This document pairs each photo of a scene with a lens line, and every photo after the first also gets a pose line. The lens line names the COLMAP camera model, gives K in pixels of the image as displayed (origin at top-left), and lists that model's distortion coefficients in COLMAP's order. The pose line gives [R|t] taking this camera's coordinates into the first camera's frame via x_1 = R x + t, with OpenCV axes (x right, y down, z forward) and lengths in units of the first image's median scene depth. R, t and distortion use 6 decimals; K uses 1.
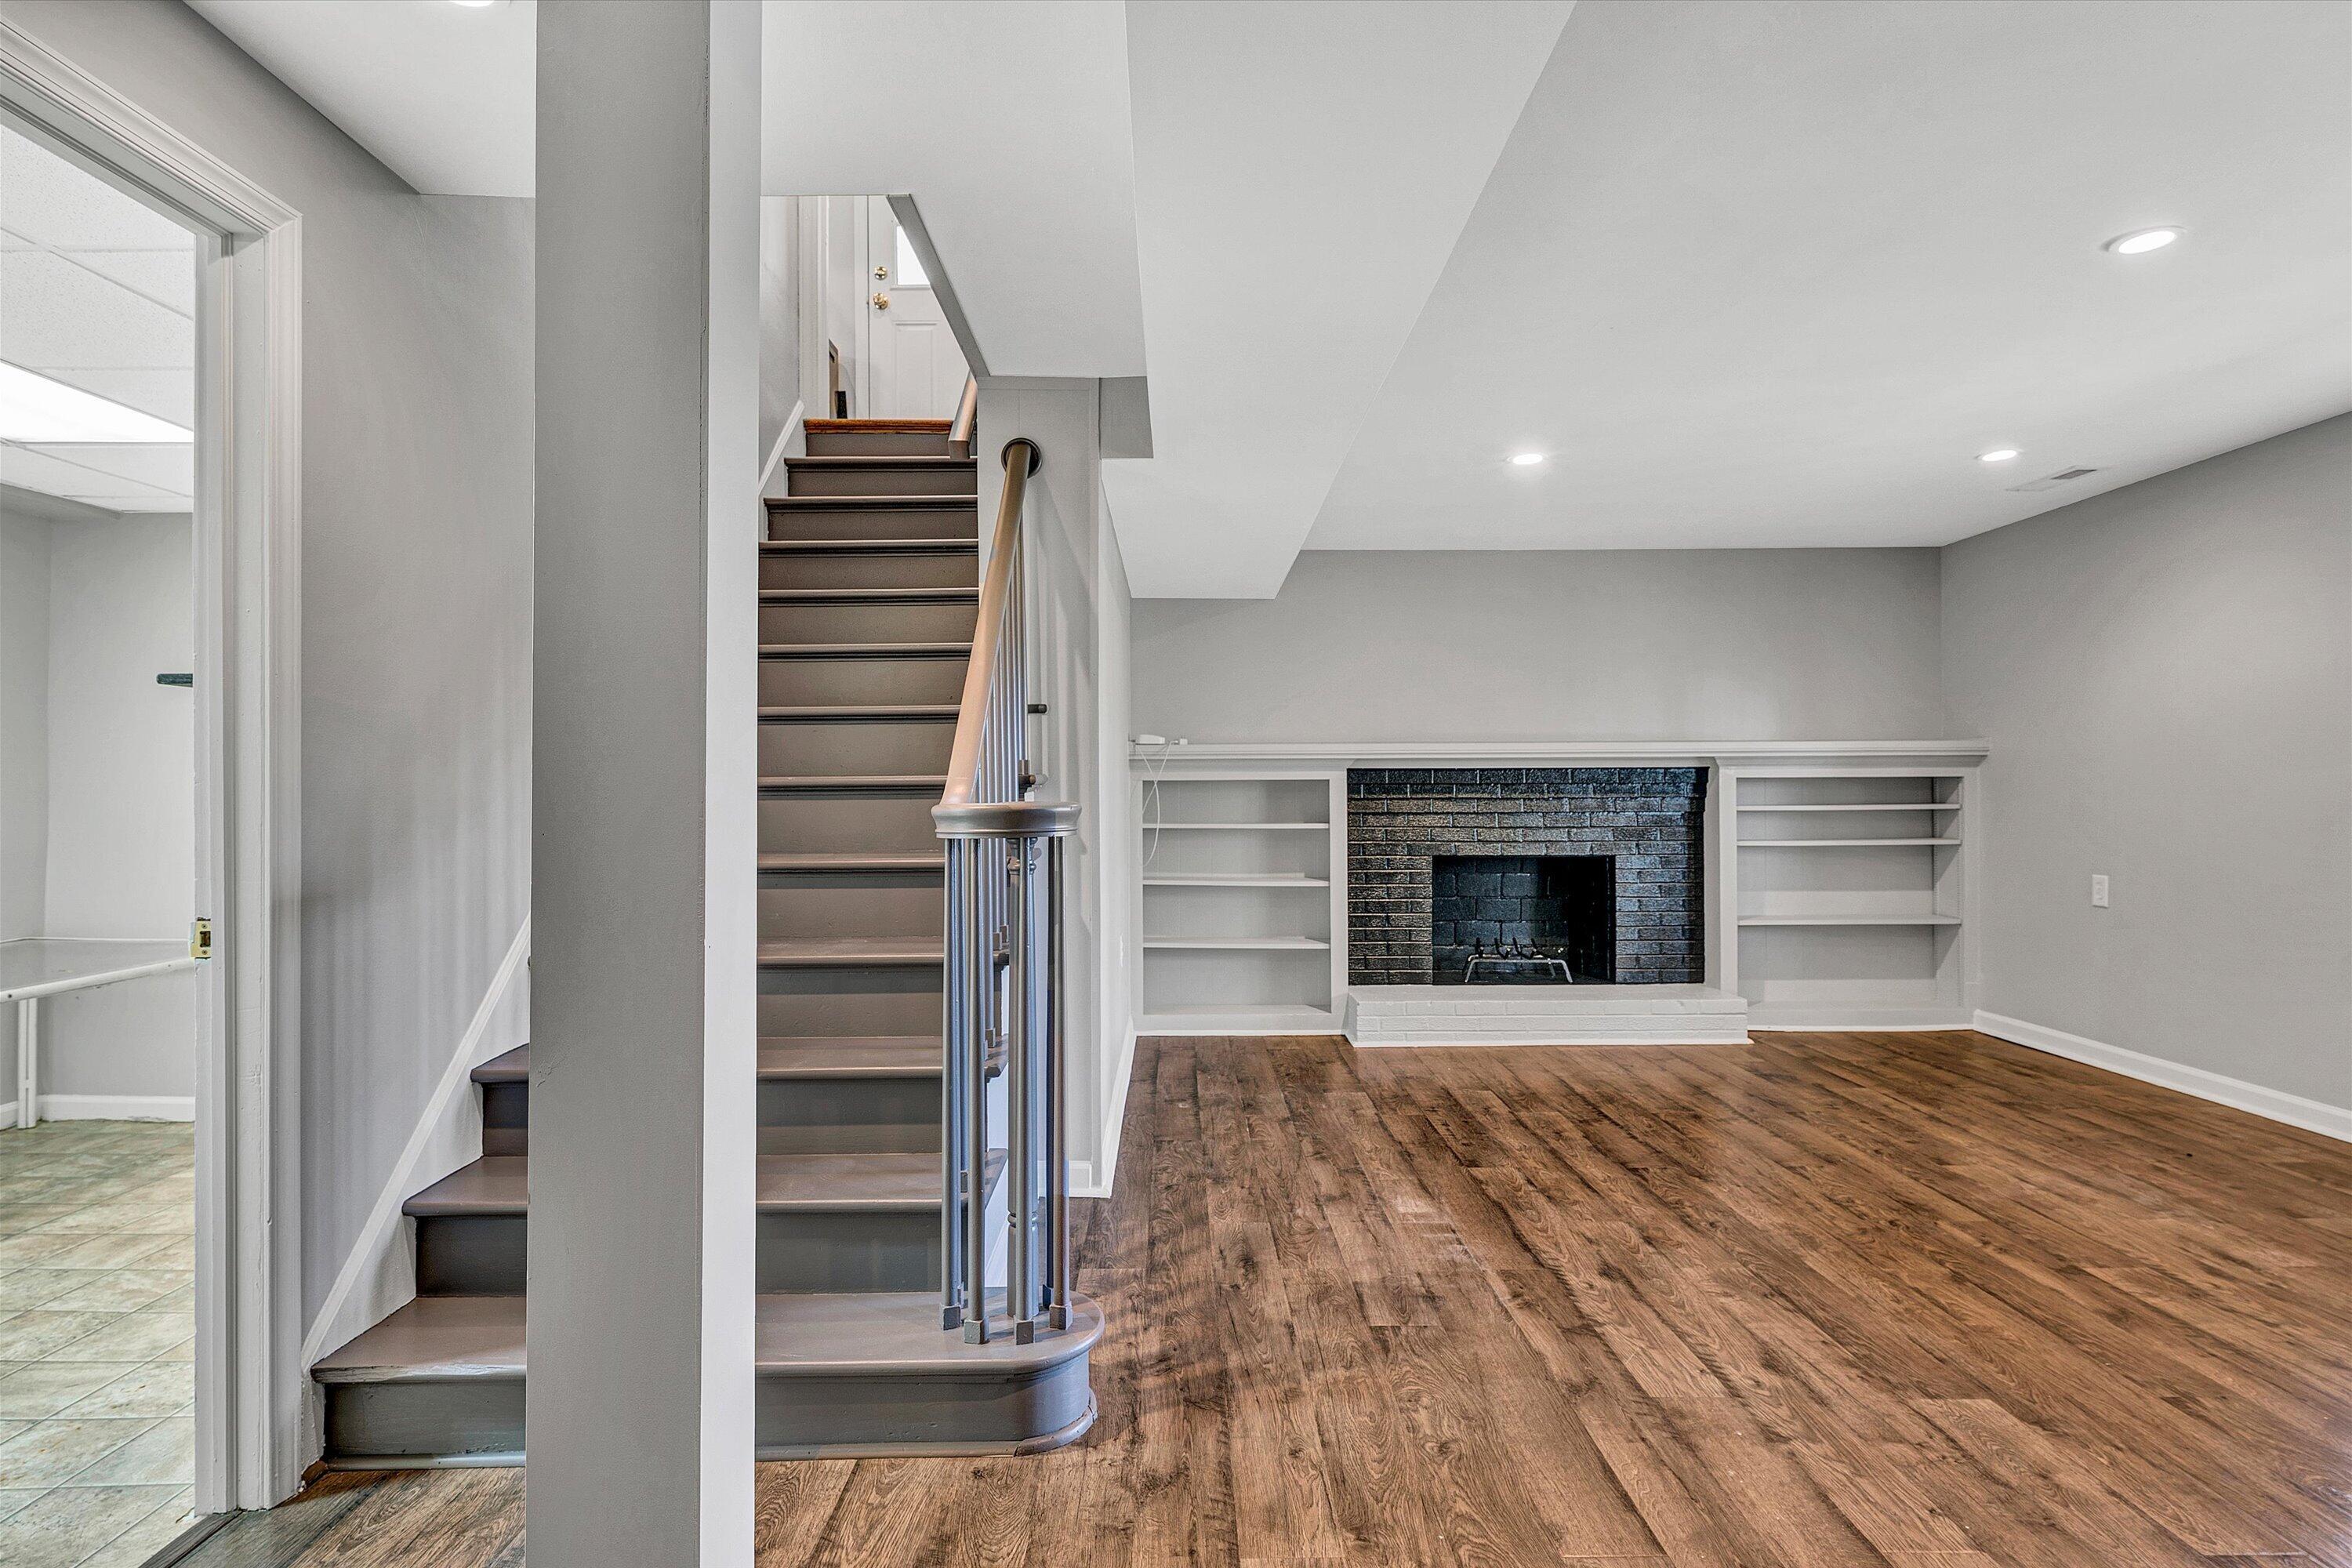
lens RADIAL K [[1185.2, 0, 1192.6], [0, 1185.2, 785.9], [0, 0, 1]] dist [0.002945, -0.001302]
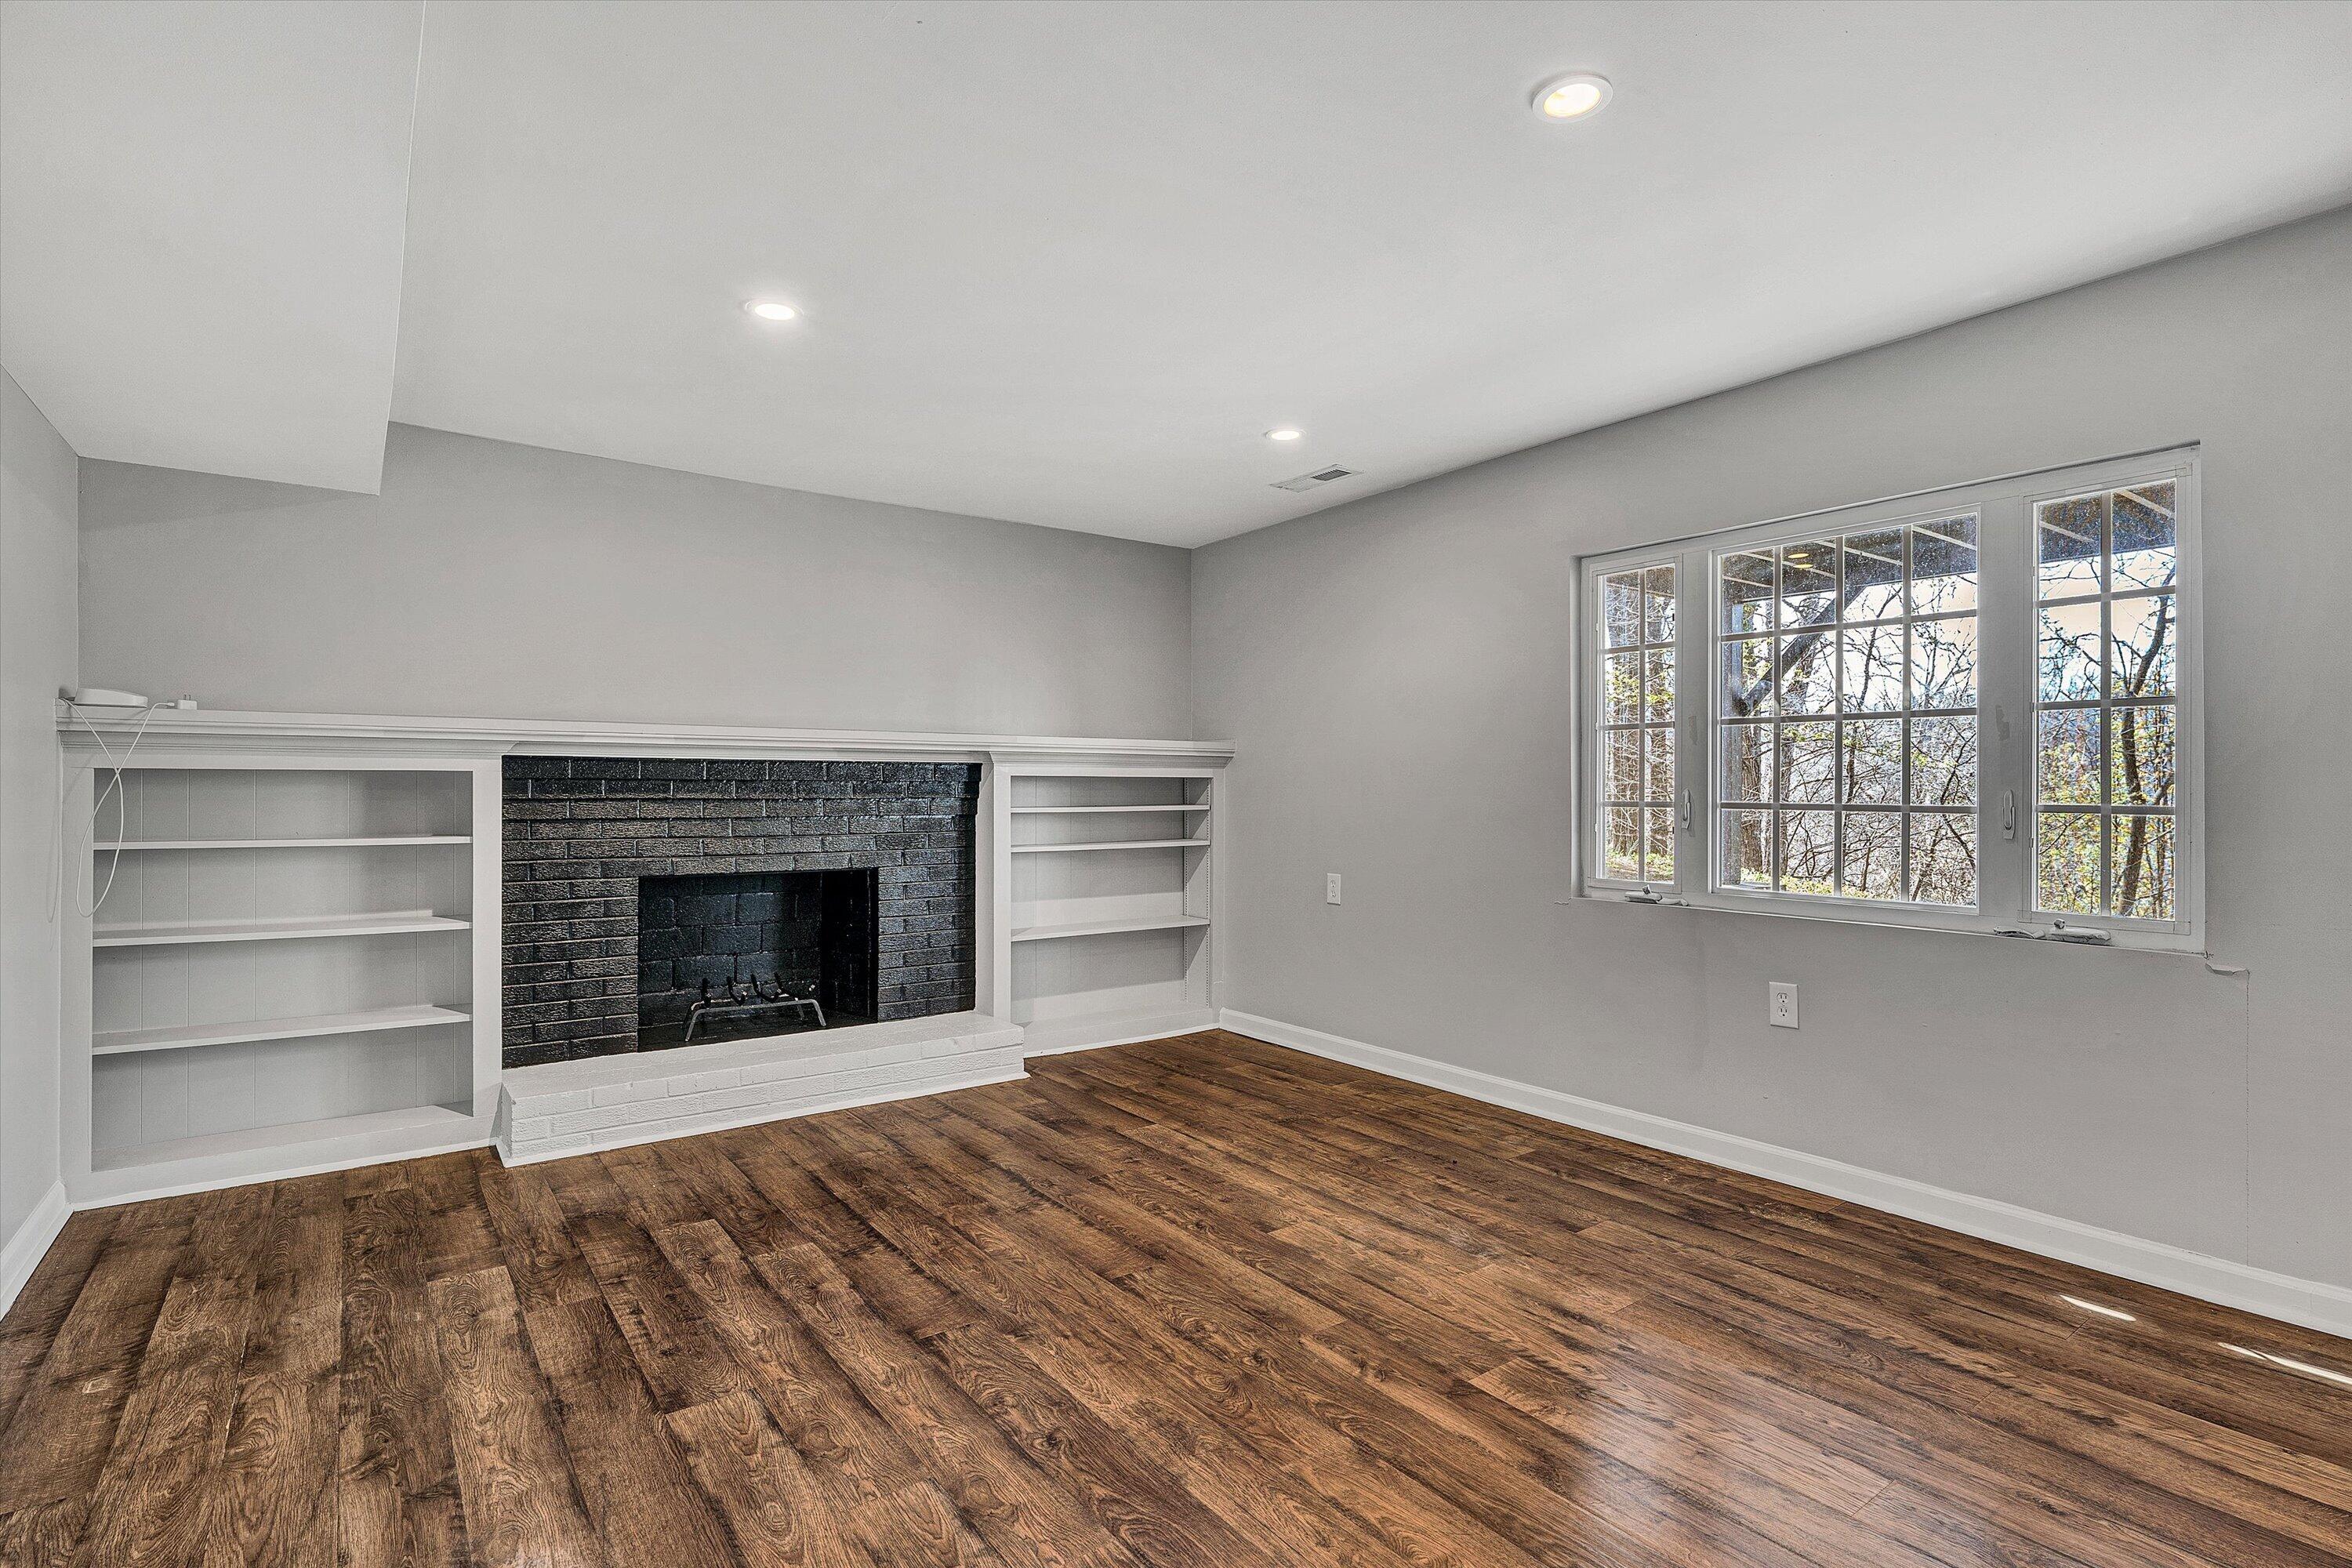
lens RADIAL K [[1128.7, 0, 1170.0], [0, 1128.7, 789.9], [0, 0, 1]] dist [0.003709, -0.000434]
pose [[0.816004, 0.005096, 0.578023, 0.090403], [-0.007018, 0.999975, 0.001092, 0.002493], [-0.578003, -0.004948, 0.816020, 0.324390]]
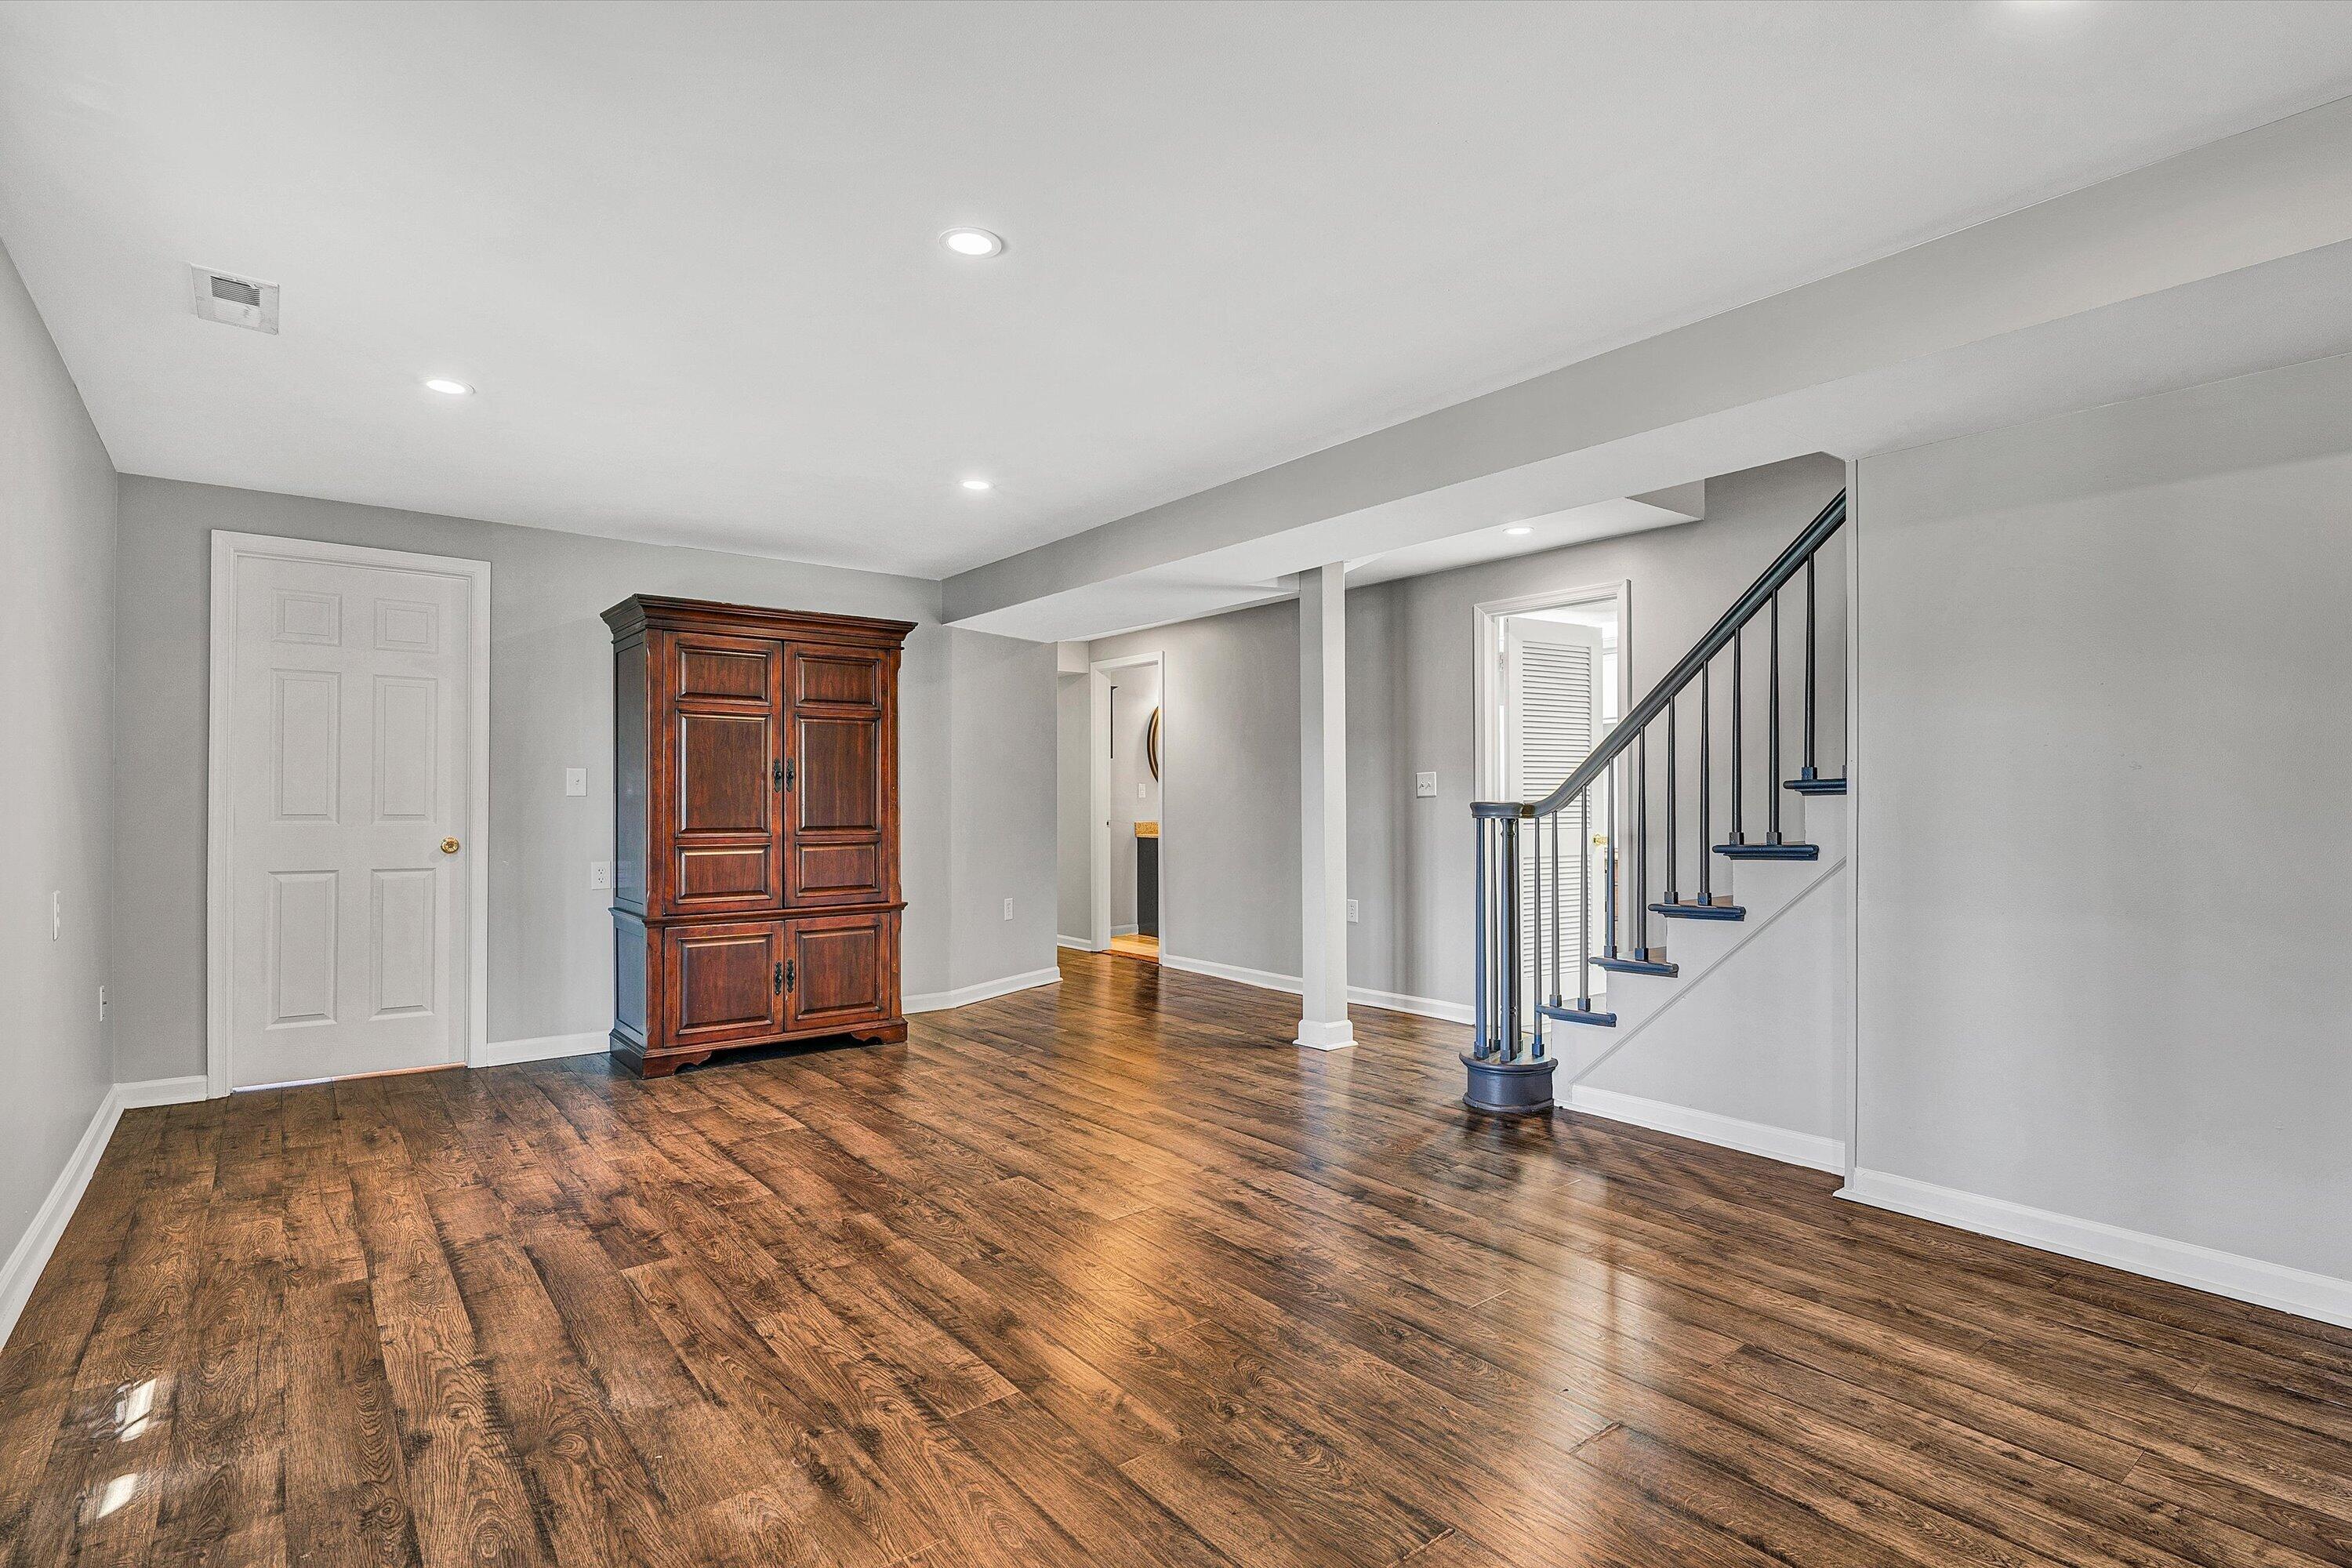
lens RADIAL K [[1185.2, 0, 1175.3], [0, 1185.2, 788.2], [0, 0, 1]] dist [0.002945, -0.001302]
pose [[-0.791570, 0.002556, -0.611073, 0.766687], [0.010505, 0.999900, -0.009425, 0.002286], [0.610988, -0.013879, -0.791518, 1.131782]]
